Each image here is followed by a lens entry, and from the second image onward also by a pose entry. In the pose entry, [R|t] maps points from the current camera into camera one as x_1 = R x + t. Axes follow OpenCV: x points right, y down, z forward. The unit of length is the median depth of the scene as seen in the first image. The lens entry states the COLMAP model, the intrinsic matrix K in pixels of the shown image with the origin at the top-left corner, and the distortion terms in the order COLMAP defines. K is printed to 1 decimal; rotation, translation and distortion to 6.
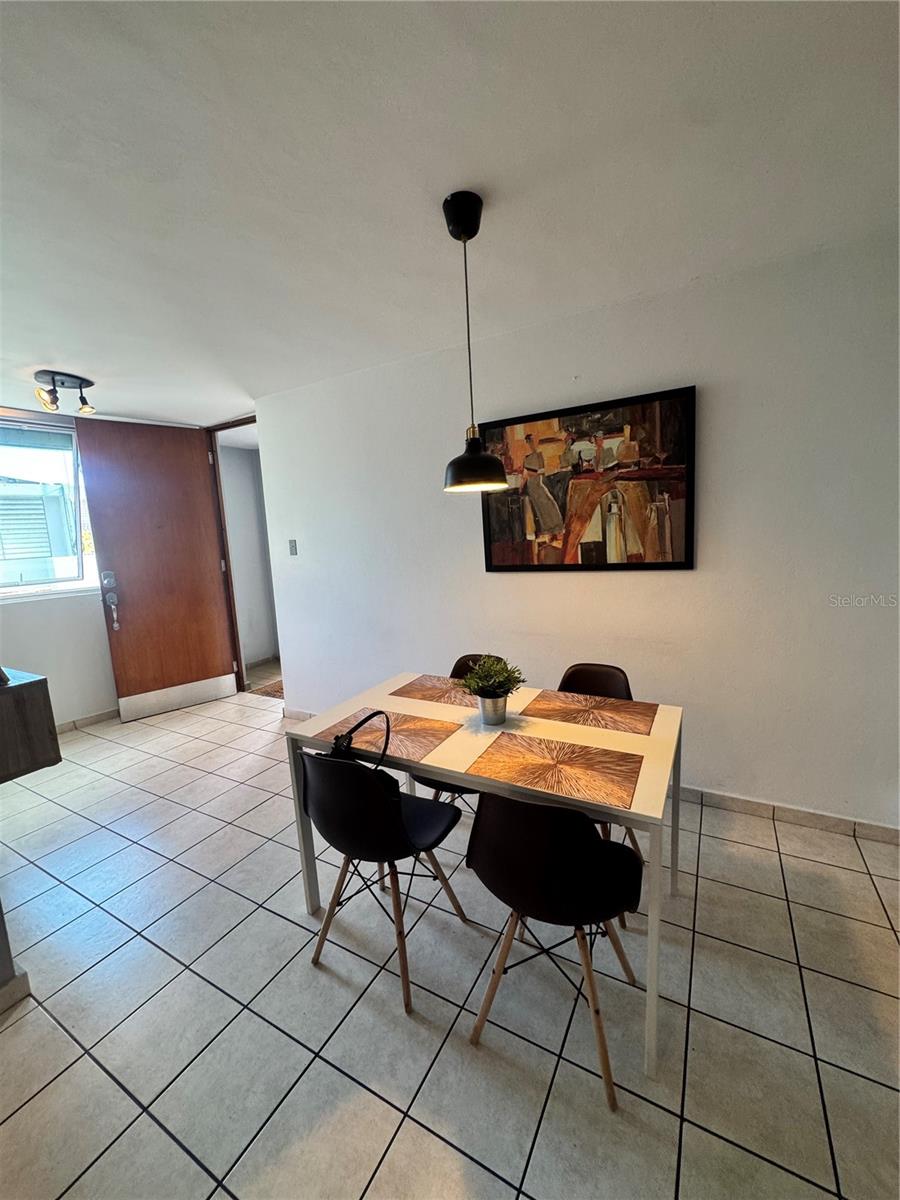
lens RADIAL K [[478.4, 0, 452.5], [0, 478.4, 598.4], [0, 0, 1]] dist [-0.004980, 0.000683]
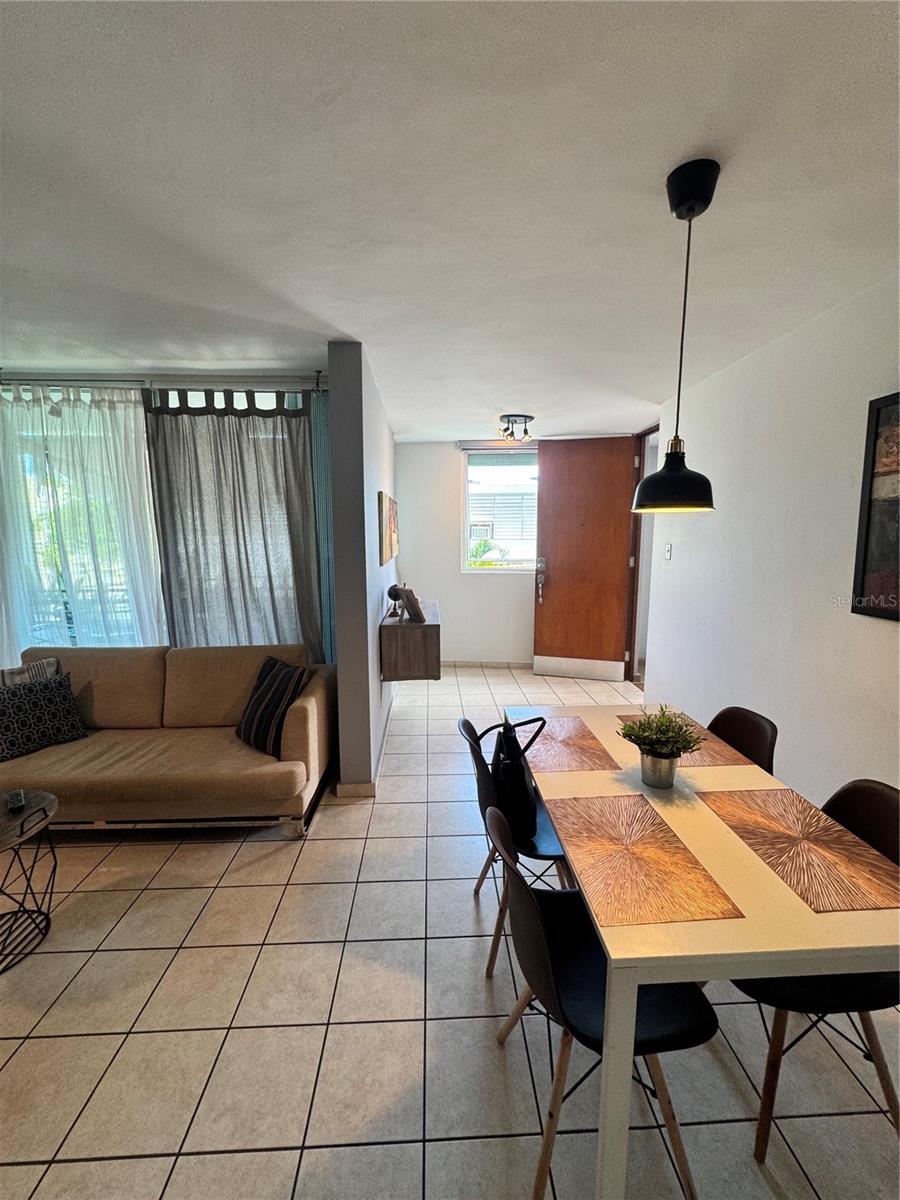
lens RADIAL K [[478.4, 0, 452.2], [0, 478.4, 599.4], [0, 0, 1]] dist [-0.004980, 0.000683]
pose [[0.526122, 0.167480, -0.833754, 0.375735], [-0.145465, 0.983690, 0.105805, -0.070073], [0.837875, 0.065616, 0.541904, 0.143319]]
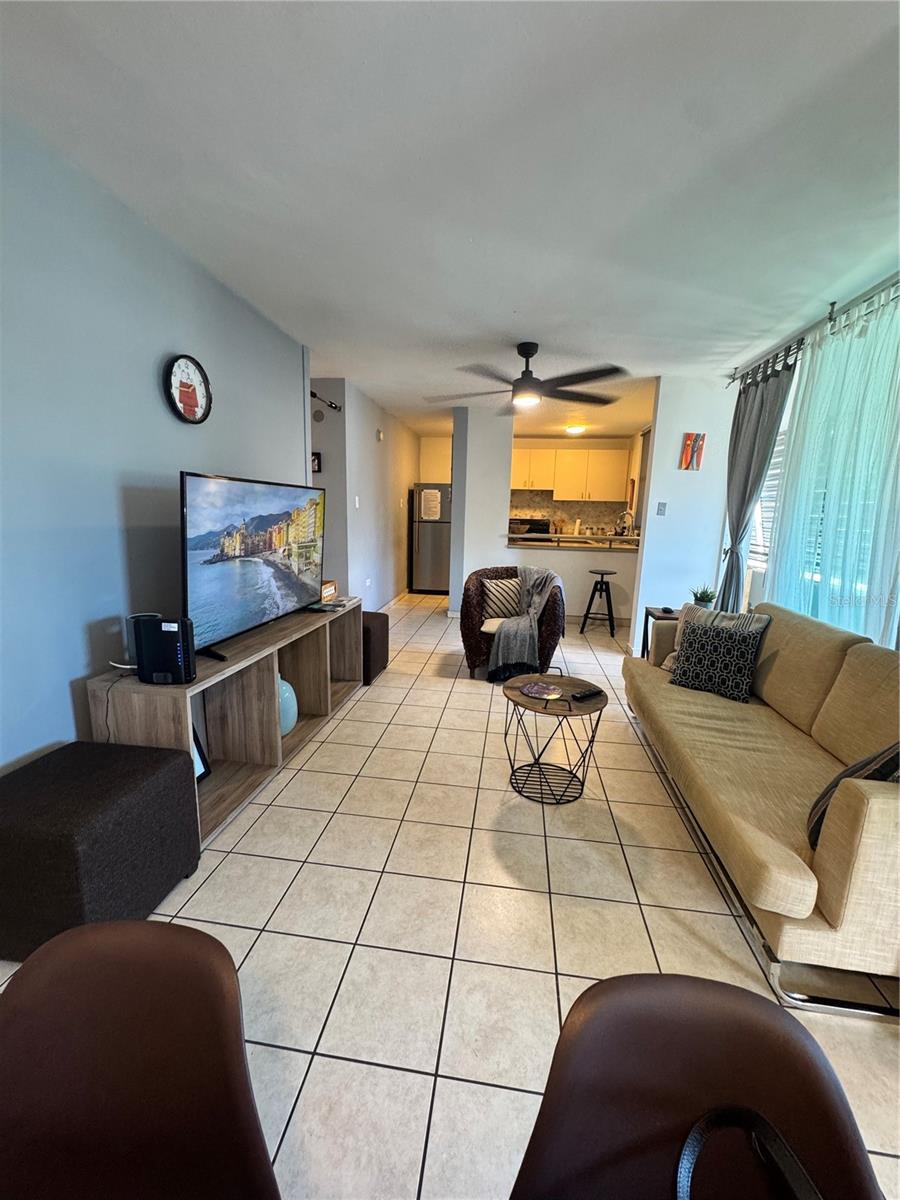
lens RADIAL K [[478.4, 0, 452.3], [0, 478.4, 599.4], [0, 0, 1]] dist [-0.004980, 0.000683]
pose [[-0.931525, 0.090037, -0.352357, -0.001385], [-0.033169, 0.943798, 0.328855, -0.037471], [0.362163, 0.318024, -0.876184, 0.617992]]
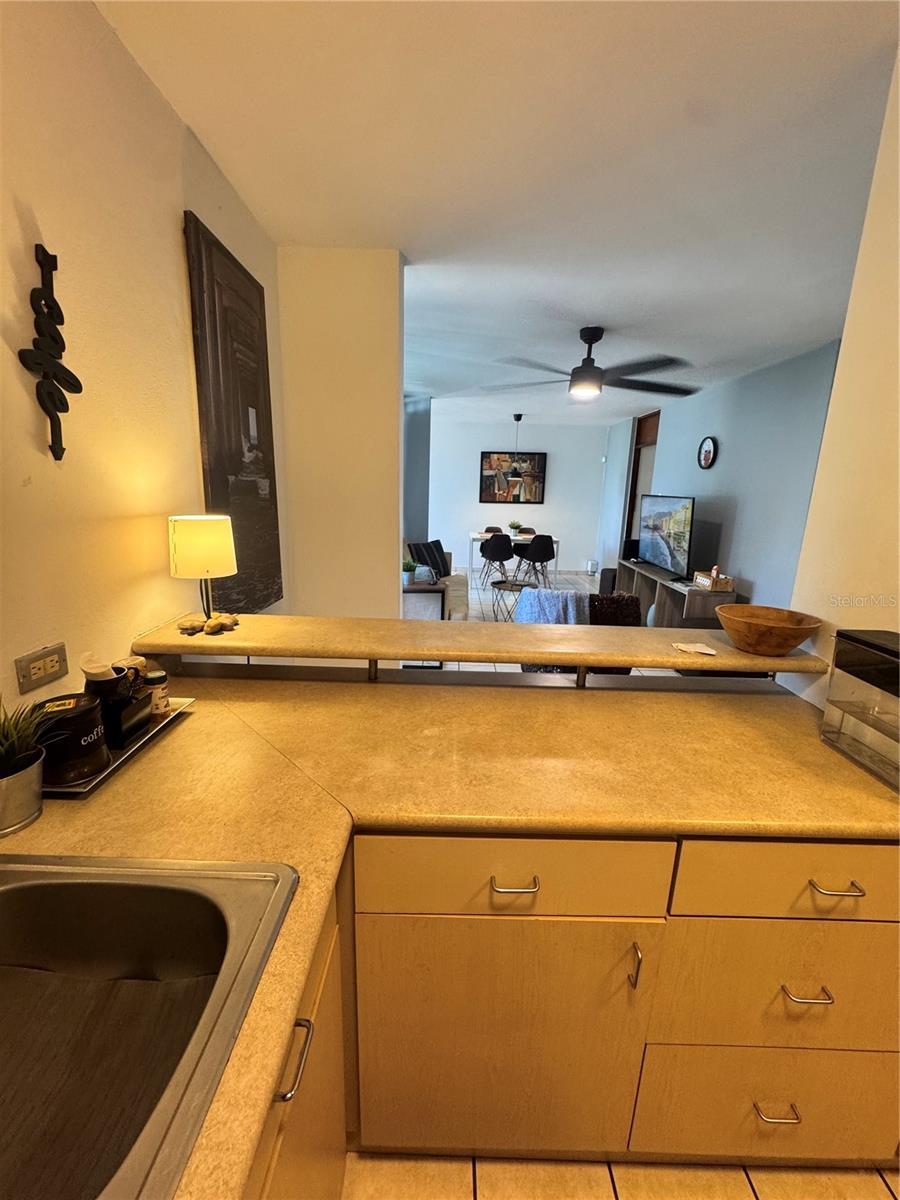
lens RADIAL K [[478.4, 0, 455.8], [0, 478.4, 596.6], [0, 0, 1]] dist [-0.004980, 0.000683]
pose [[0.869663, -0.039242, 0.492084, -1.637019], [-0.000897, 0.996708, 0.081069, 0.300738], [-0.493645, -0.070944, 0.866765, -1.607972]]
